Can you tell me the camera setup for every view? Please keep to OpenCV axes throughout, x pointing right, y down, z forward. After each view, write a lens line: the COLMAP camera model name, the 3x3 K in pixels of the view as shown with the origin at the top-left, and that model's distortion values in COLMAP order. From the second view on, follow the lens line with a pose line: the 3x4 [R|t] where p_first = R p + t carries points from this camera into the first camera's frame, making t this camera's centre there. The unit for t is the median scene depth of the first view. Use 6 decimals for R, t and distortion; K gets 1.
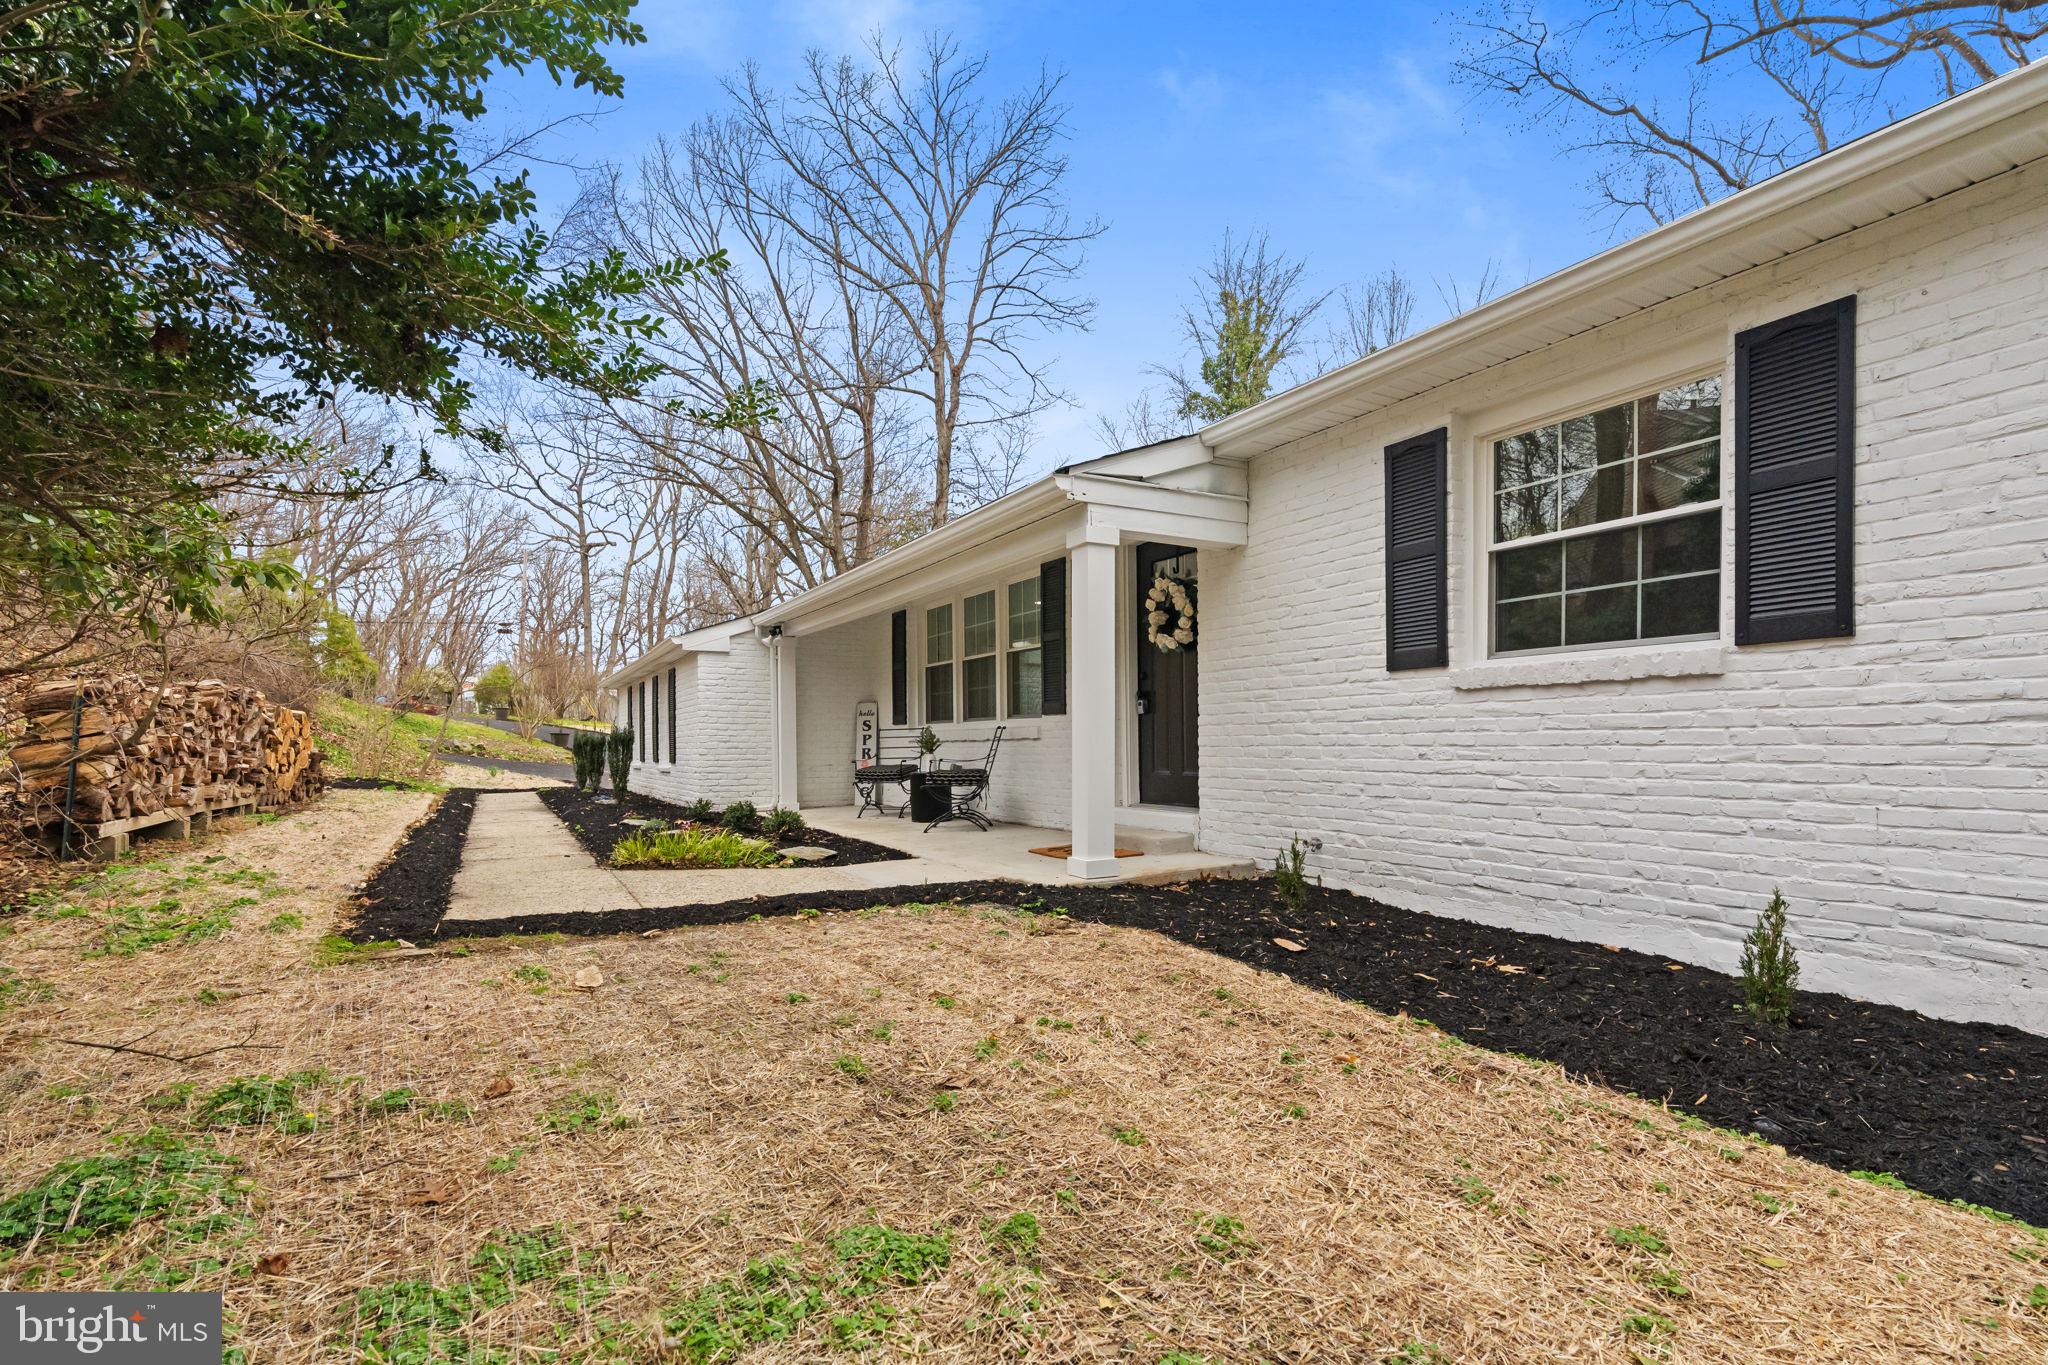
lens RADIAL K [[951.8, 0, 1022.2], [0, 951.8, 766.4], [0, 0, 1]] dist [-0.001822, -0.000112]
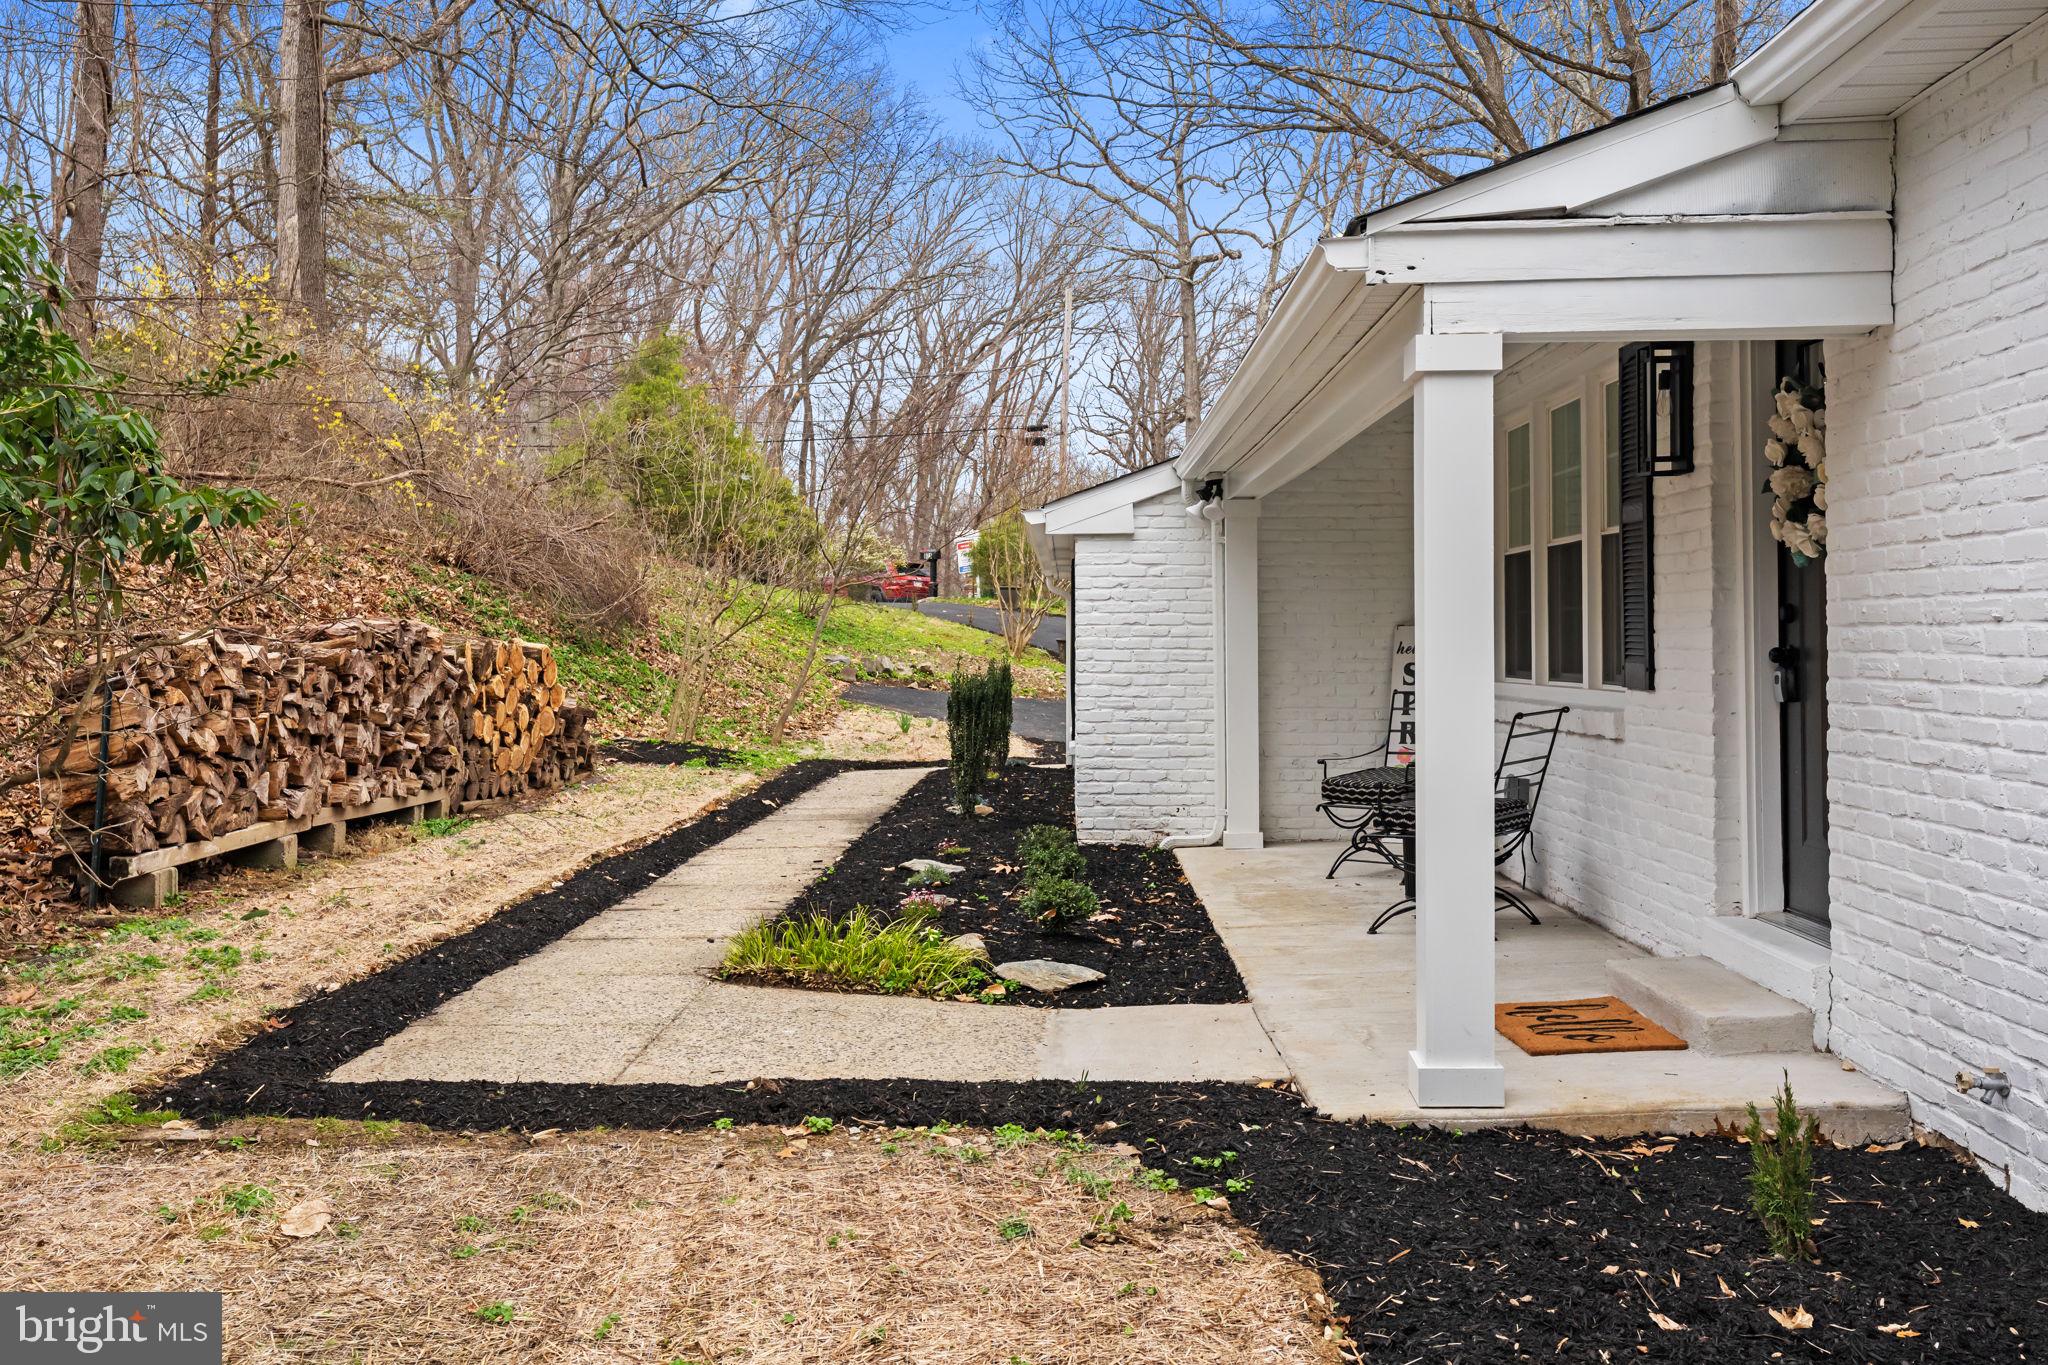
lens RADIAL K [[2024.1, 0, 1024.0], [0, 2024.1, 682.5], [0, 0, 1]] dist [0.005006, 0.010563]
pose [[0.857127, 0.008233, -0.515039, 0.320517], [-0.006524, 0.999966, 0.005128, -0.071064], [0.515064, -0.001035, 0.857151, 0.054638]]
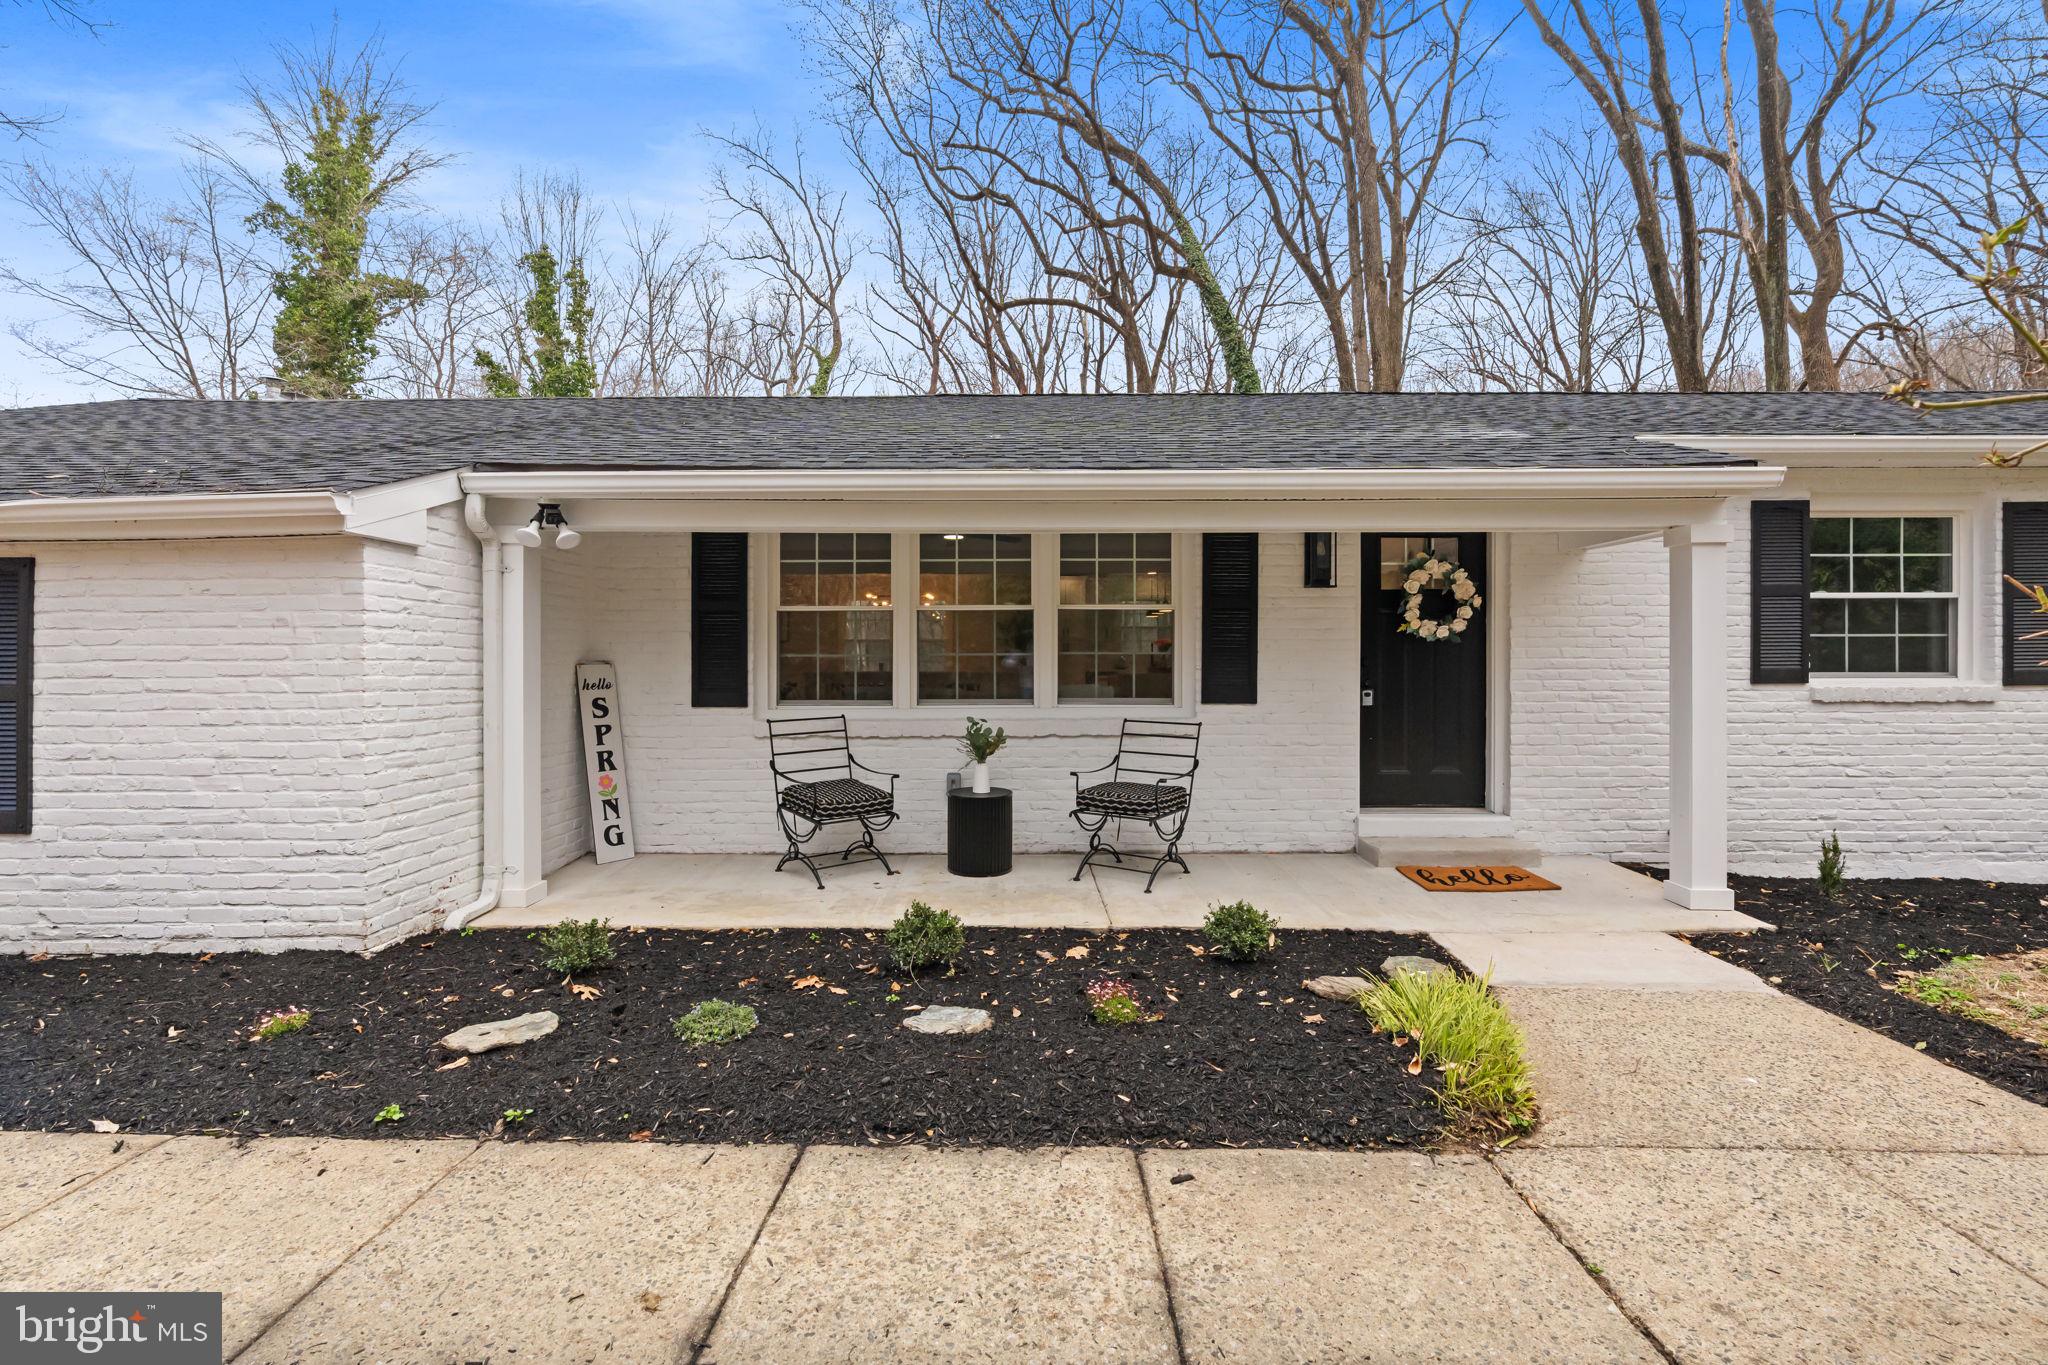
lens RADIAL K [[916.6, 0, 1023.5], [0, 916.6, 665.0], [0, 0, 1]] dist [-0.000797, -0.000081]
pose [[0.501057, 0.003796, 0.865406, -0.815799], [0.018276, 0.999721, -0.014967, -0.091592], [-0.865222, 0.023315, 0.500847, 0.906913]]
